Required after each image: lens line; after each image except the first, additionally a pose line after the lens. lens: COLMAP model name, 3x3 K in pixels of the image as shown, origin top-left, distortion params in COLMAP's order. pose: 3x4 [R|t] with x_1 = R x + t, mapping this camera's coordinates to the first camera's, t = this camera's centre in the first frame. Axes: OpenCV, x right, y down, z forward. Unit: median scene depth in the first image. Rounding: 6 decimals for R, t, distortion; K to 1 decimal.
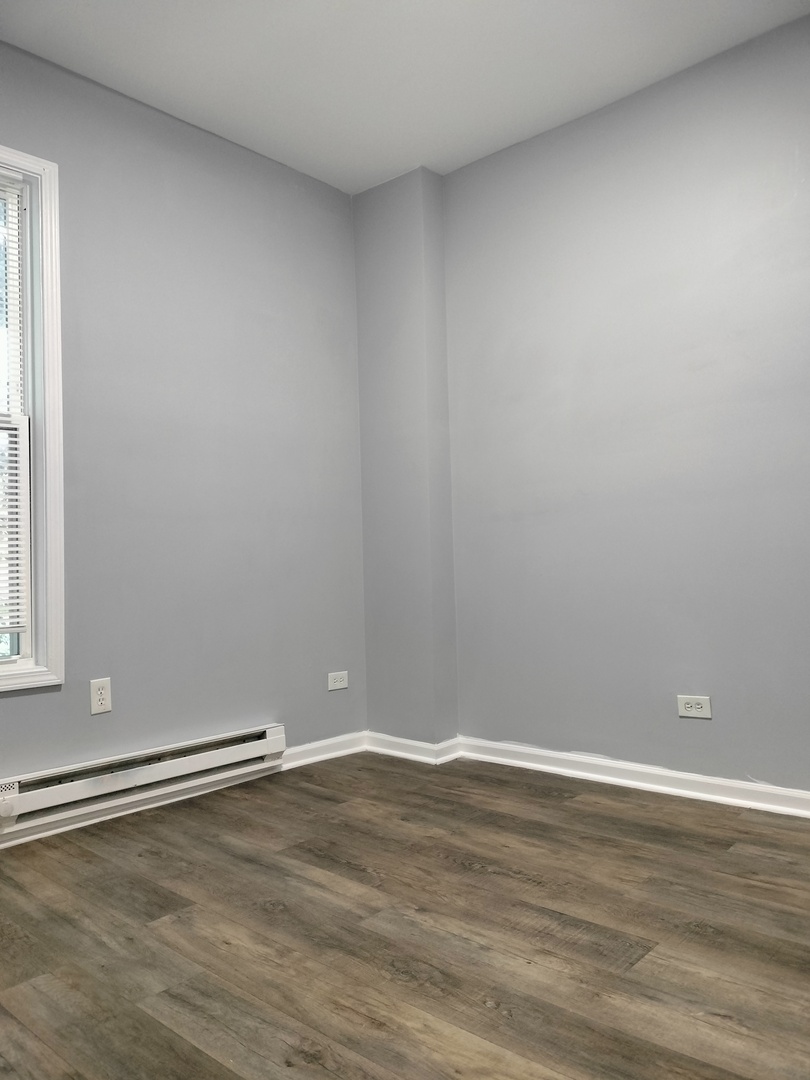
lens RADIAL K [[758.6, 0, 405.0], [0, 758.6, 540.0], [0, 0, 1]] dist [-0.077021, -0.001893]
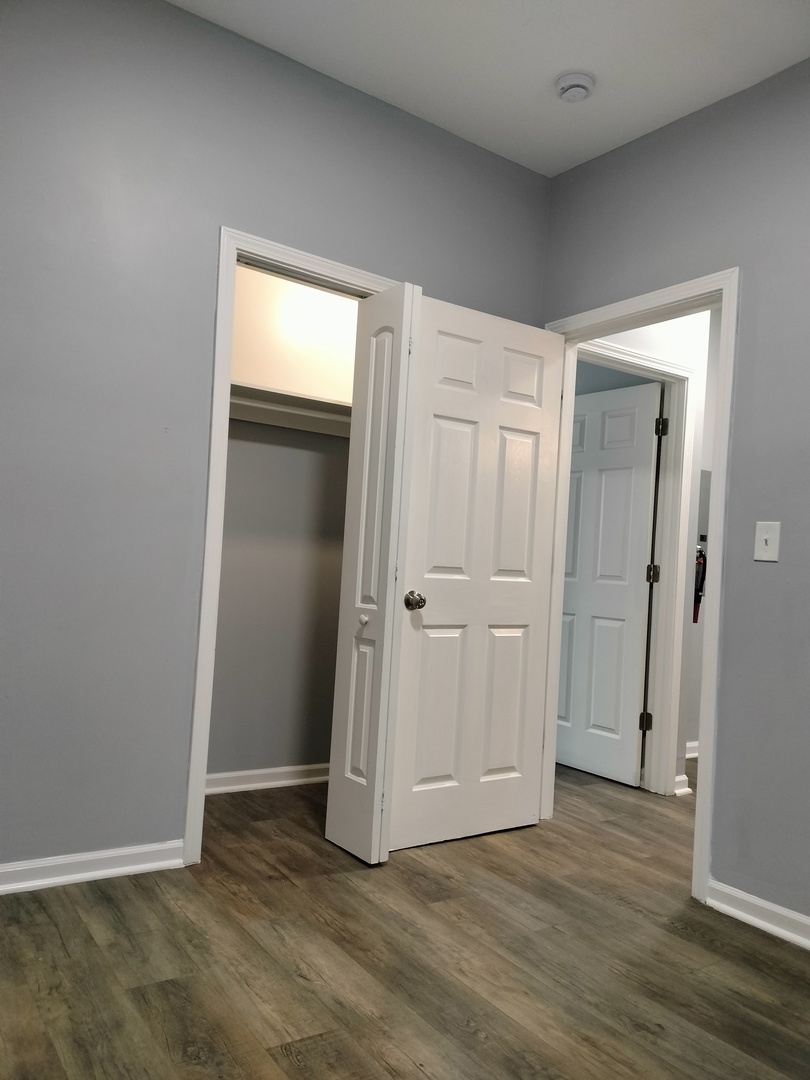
lens RADIAL K [[838.6, 0, 405.0], [0, 838.6, 540.0], [0, 0, 1]] dist [0.004995, 0.000996]
pose [[-0.975366, -0.027288, 0.218900, -0.022892], [-0.042792, 0.996875, -0.066403, 0.001236], [-0.216404, -0.074135, -0.973485, 2.322171]]
